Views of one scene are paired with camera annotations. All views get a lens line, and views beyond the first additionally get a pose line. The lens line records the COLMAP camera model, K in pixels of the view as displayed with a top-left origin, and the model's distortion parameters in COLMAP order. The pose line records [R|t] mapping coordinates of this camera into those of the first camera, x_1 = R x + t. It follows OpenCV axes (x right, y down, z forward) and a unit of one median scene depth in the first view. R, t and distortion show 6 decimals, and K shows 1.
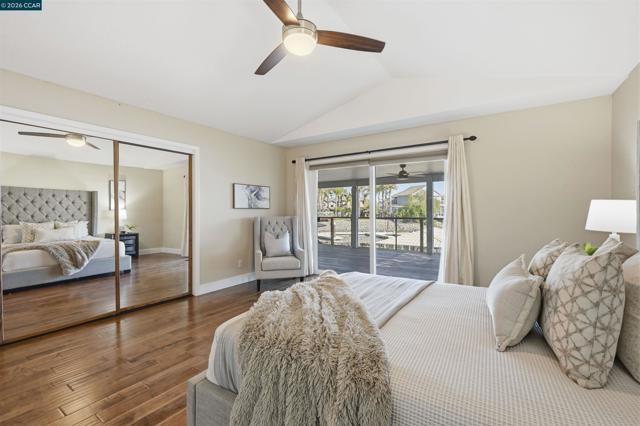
lens RADIAL K [[287.2, 0, 325.0], [0, 287.2, 214.8], [0, 0, 1]] dist [0.002756, 0.000390]
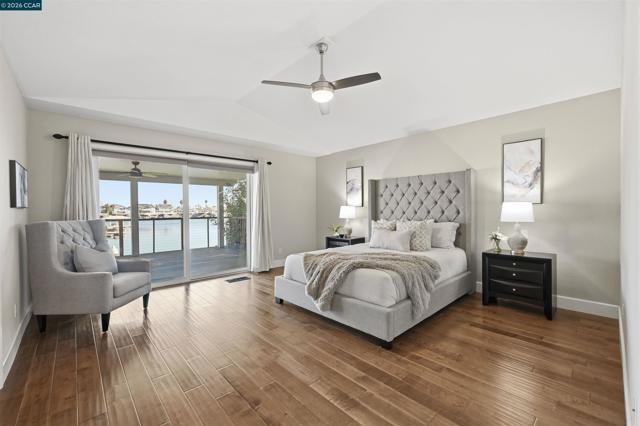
lens RADIAL K [[272.1, 0, 319.9], [0, 272.1, 214.9], [0, 0, 1]] dist [-0.001262, 0.001003]
pose [[0.222598, -0.017522, 0.974753, -0.670924], [0.018672, 0.999732, 0.013707, -0.004937], [-0.974732, 0.015149, 0.222865, 0.330509]]
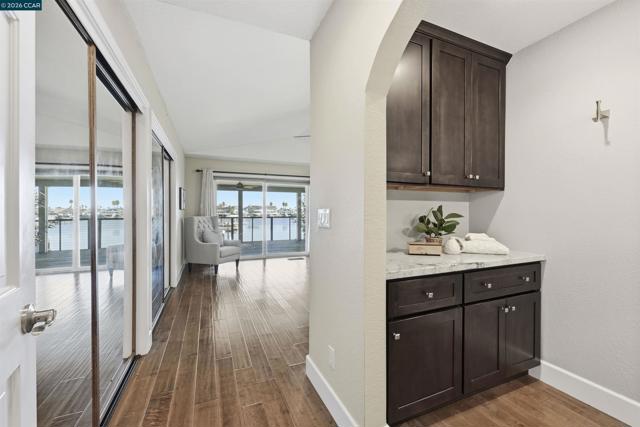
lens RADIAL K [[263.9, 0, 330.3], [0, 263.9, 211.3], [0, 0, 1]] dist [0.001203, -0.000011]
pose [[0.502062, 0.001641, 0.864830, -0.901768], [0.010979, 0.999906, -0.008271, -0.000120], [-0.864762, 0.013648, 0.501996, -0.026840]]
